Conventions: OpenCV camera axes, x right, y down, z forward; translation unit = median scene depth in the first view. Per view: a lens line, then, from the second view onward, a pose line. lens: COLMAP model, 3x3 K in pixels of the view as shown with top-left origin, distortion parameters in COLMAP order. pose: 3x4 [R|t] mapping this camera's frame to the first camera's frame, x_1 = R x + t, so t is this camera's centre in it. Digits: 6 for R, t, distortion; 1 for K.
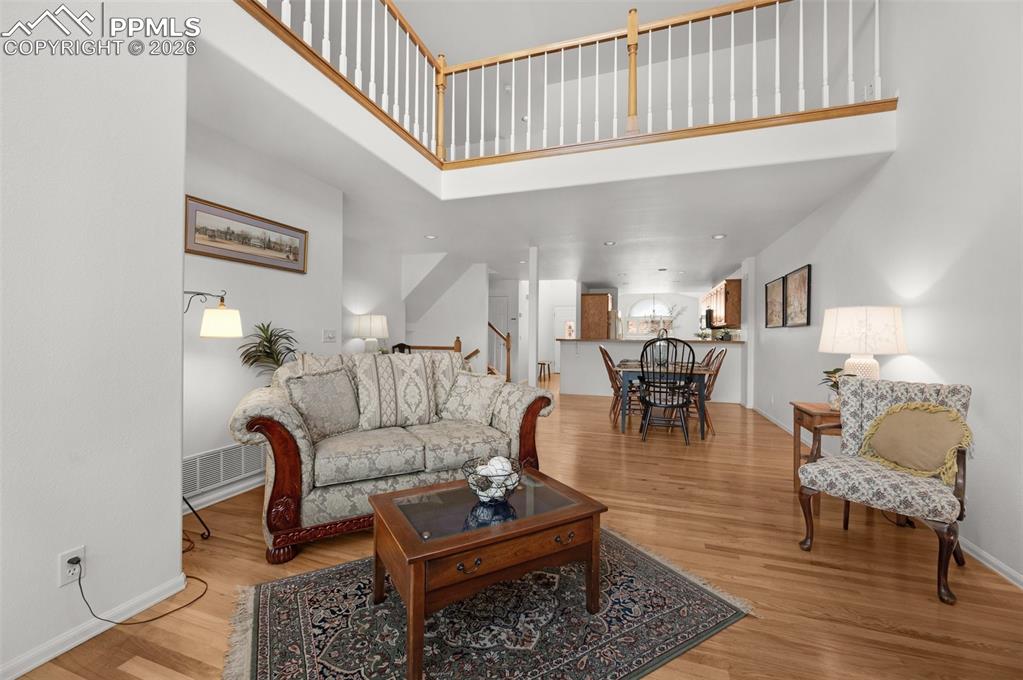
lens RADIAL K [[412.4, 0, 513.2], [0, 412.4, 336.9], [0, 0, 1]] dist [-0.003188, 0.000803]
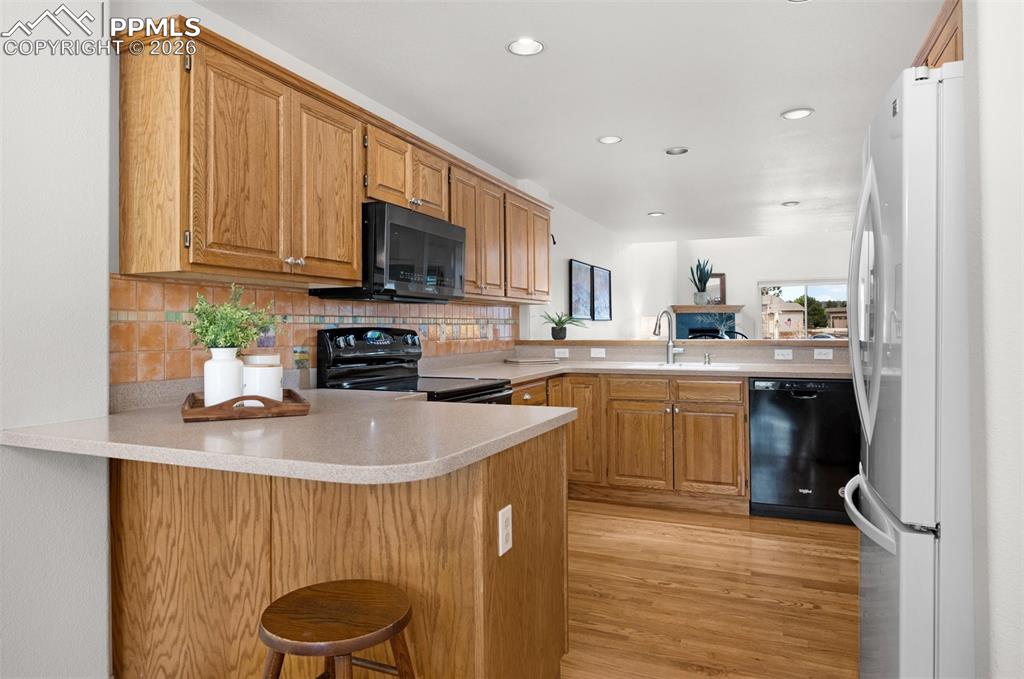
lens RADIAL K [[628.1, 0, 512.5], [0, 628.1, 321.0], [0, 0, 1]] dist [0.004215, -0.000077]
pose [[-0.996855, 0.006004, 0.079018, 1.360273], [0.004853, 0.999879, -0.014749, -0.007061], [-0.079097, -0.014319, -0.996764, 4.495906]]
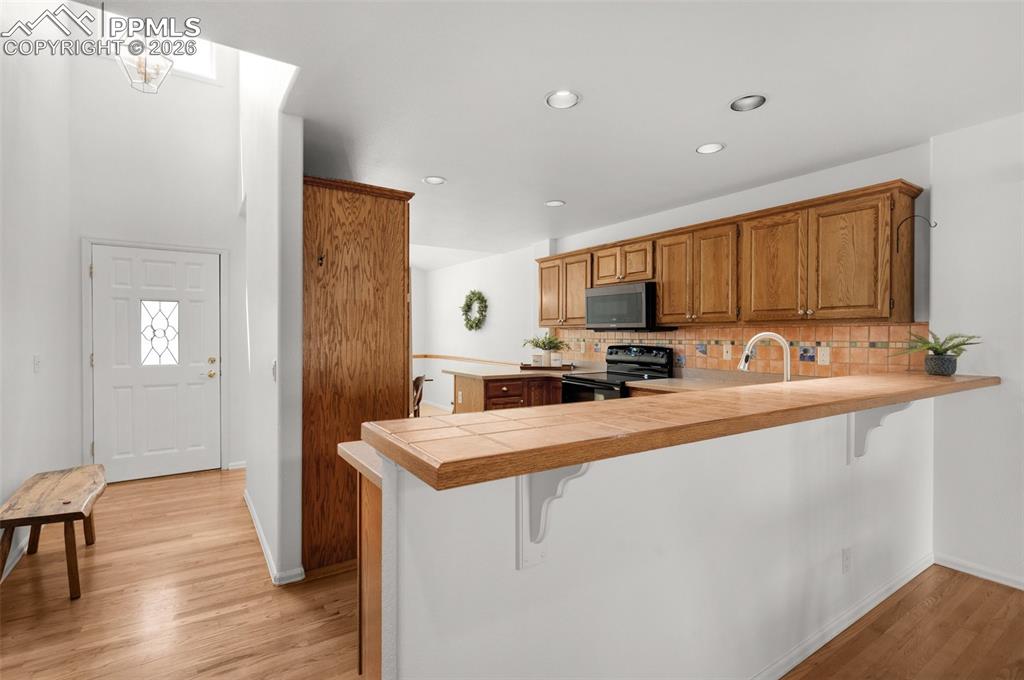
lens RADIAL K [[474.5, 0, 508.1], [0, 474.5, 340.0], [0, 0, 1]] dist [-0.001915, 0.000070]
pose [[0.614673, -0.009425, 0.788726, 0.132056], [-0.003431, 0.999887, 0.014622, -0.056190], [-0.788775, -0.011694, 0.614571, 2.663805]]
